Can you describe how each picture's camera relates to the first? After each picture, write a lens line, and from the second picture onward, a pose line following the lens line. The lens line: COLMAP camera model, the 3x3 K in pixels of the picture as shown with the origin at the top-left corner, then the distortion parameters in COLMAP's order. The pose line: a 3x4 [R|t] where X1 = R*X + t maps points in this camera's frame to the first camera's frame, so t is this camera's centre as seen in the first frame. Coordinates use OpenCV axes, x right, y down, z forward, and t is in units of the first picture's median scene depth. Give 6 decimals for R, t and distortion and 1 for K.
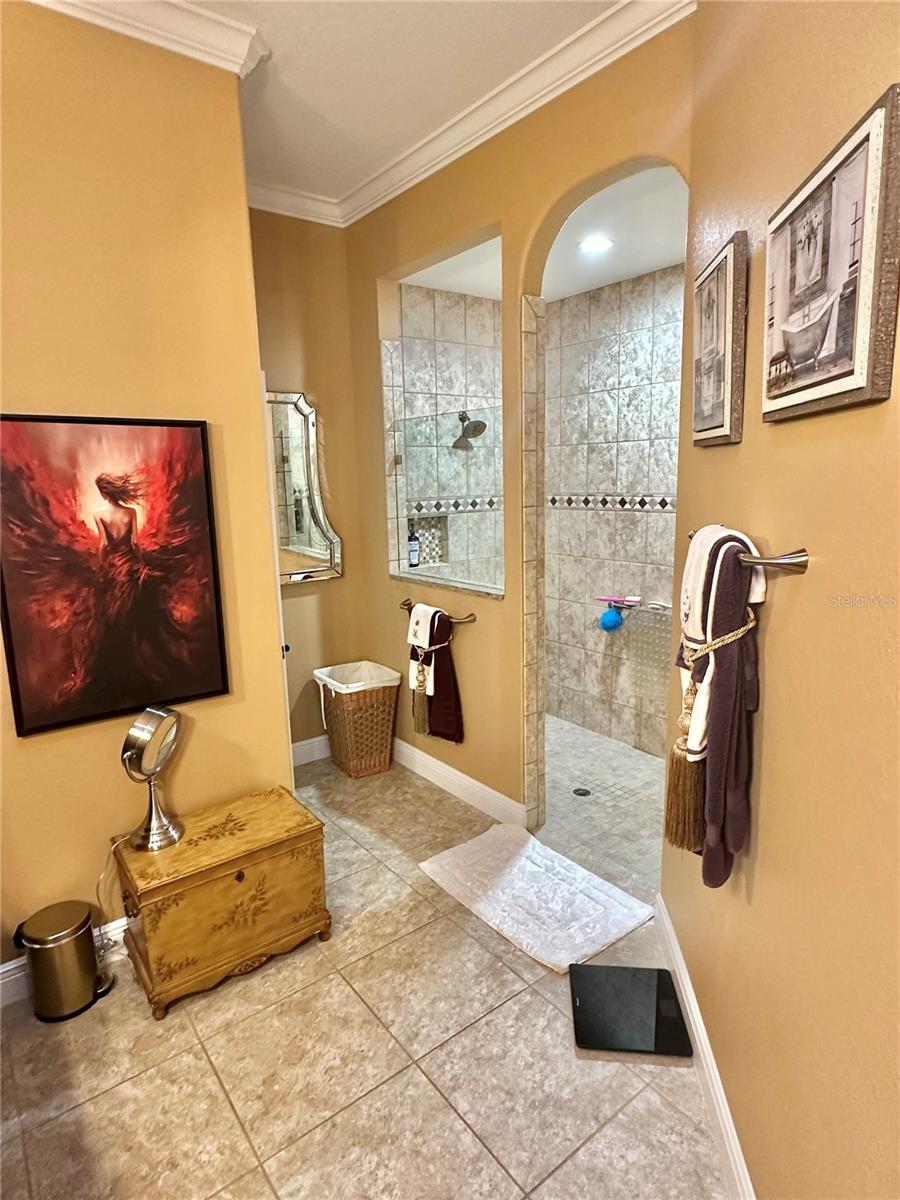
lens RADIAL K [[657.9, 0, 450.0], [0, 657.9, 600.0], [0, 0, 1]] dist [-0.109944, 0.000118]
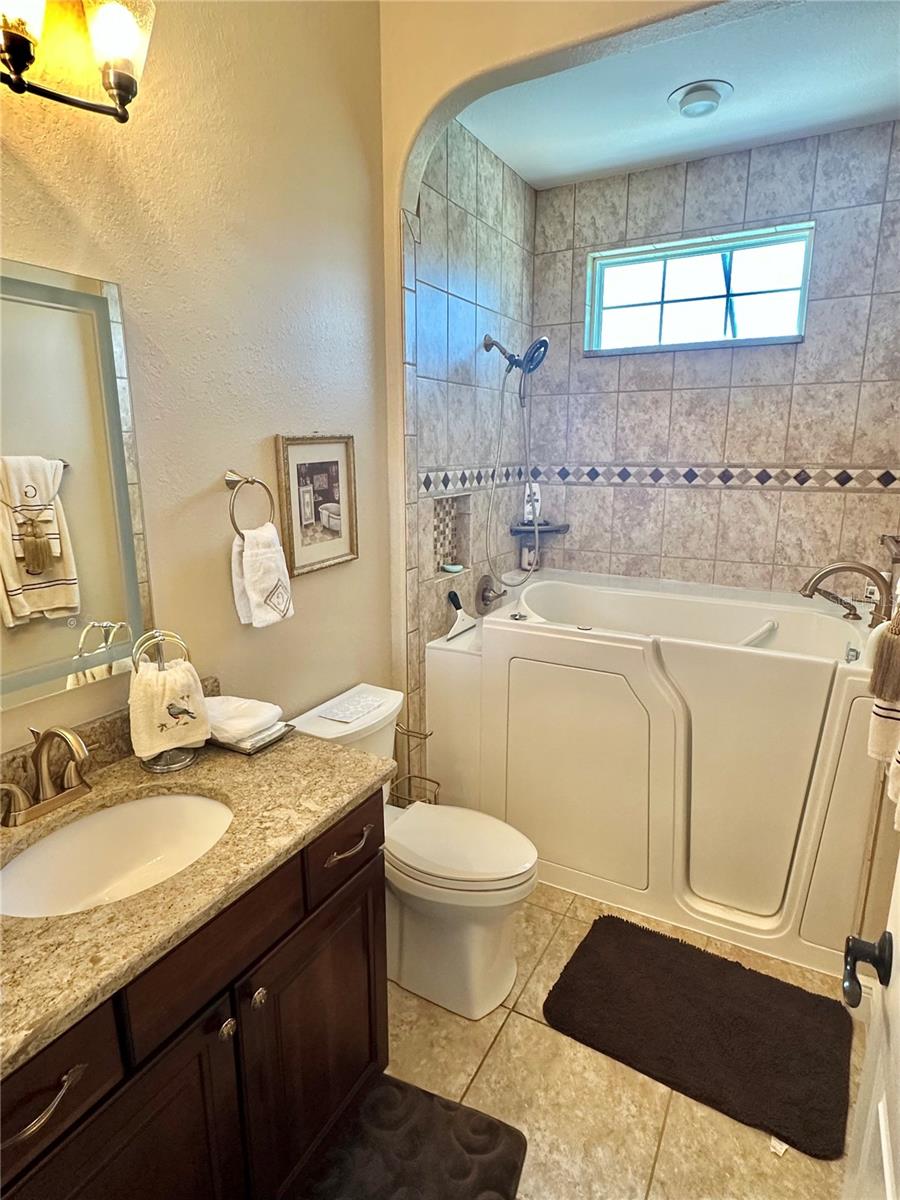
lens RADIAL K [[657.9, 0, 450.0], [0, 657.9, 600.0], [0, 0, 1]] dist [-0.109944, 0.000118]
pose [[0.922306, -0.066895, 0.380628, -0.232013], [0.050838, 0.997347, 0.052099, -0.055428], [-0.383103, -0.028701, 0.923260, 0.383957]]
